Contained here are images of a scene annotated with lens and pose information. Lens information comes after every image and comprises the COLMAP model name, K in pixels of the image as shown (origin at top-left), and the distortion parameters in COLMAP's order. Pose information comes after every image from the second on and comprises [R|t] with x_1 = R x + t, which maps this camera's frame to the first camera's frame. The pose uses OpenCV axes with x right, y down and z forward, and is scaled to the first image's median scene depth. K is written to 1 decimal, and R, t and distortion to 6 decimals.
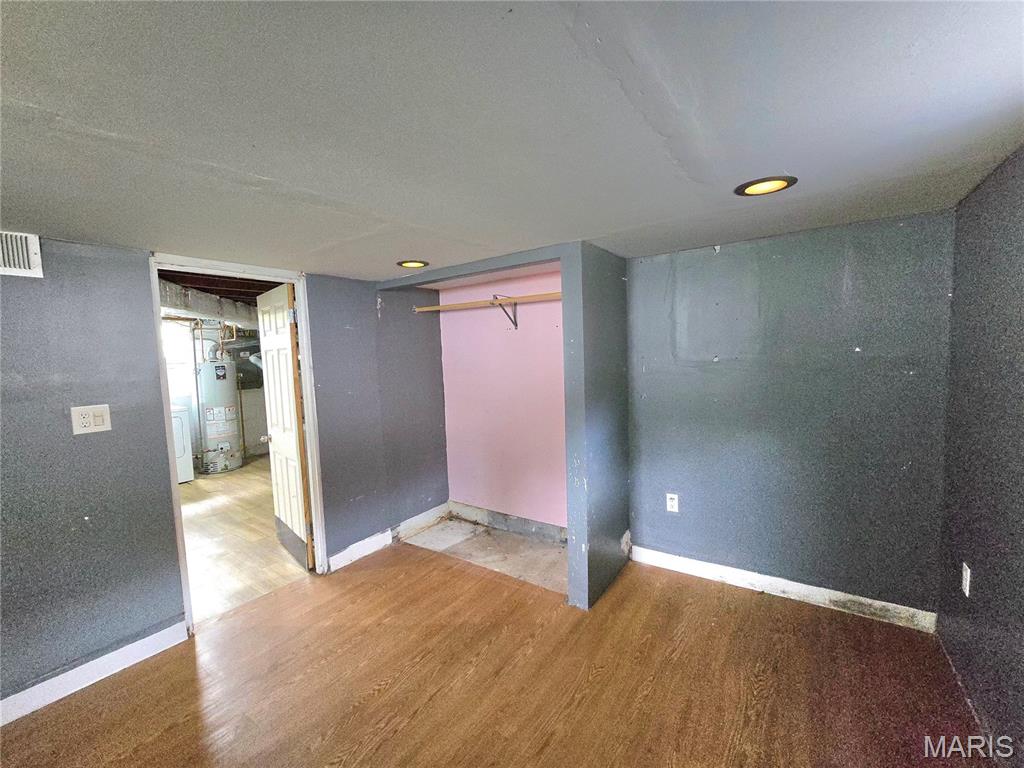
lens RADIAL K [[418.9, 0, 510.5], [0, 418.9, 382.9], [0, 0, 1]] dist [-0.006774, 0.000386]
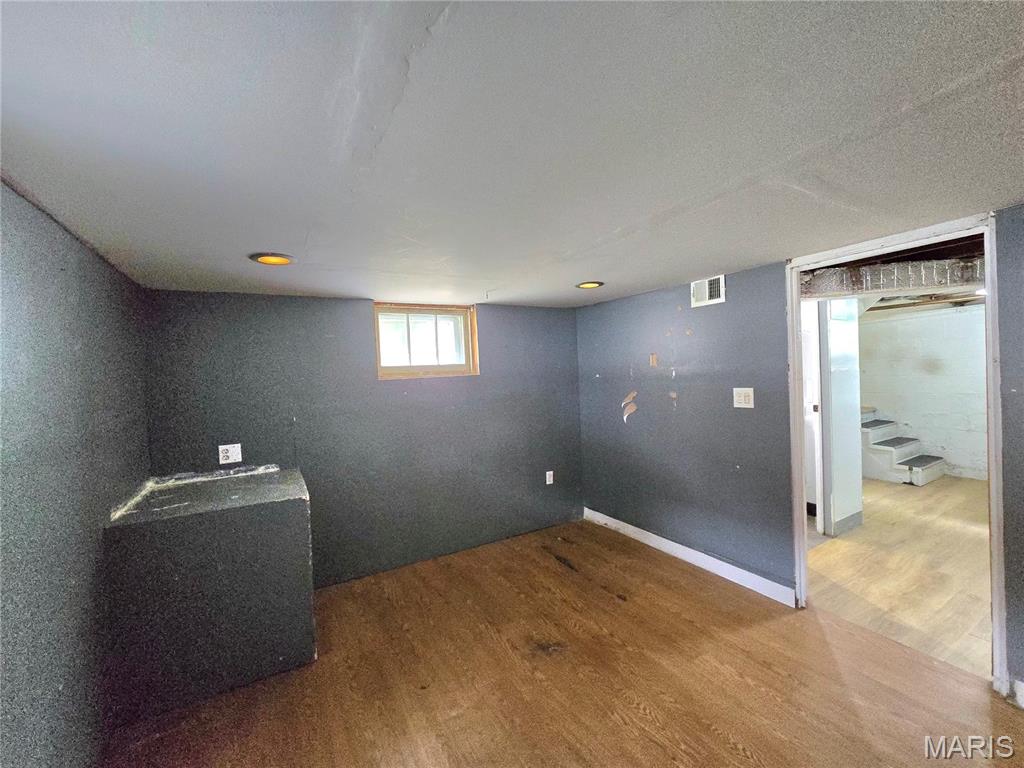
lens RADIAL K [[418.9, 0, 509.6], [0, 418.9, 383.7], [0, 0, 1]] dist [-0.006774, 0.000386]
pose [[-0.417773, 0.074751, -0.905471, 0.558212], [-0.009158, 0.996213, 0.086467, -0.071721], [0.908505, 0.044416, -0.415506, 0.847899]]
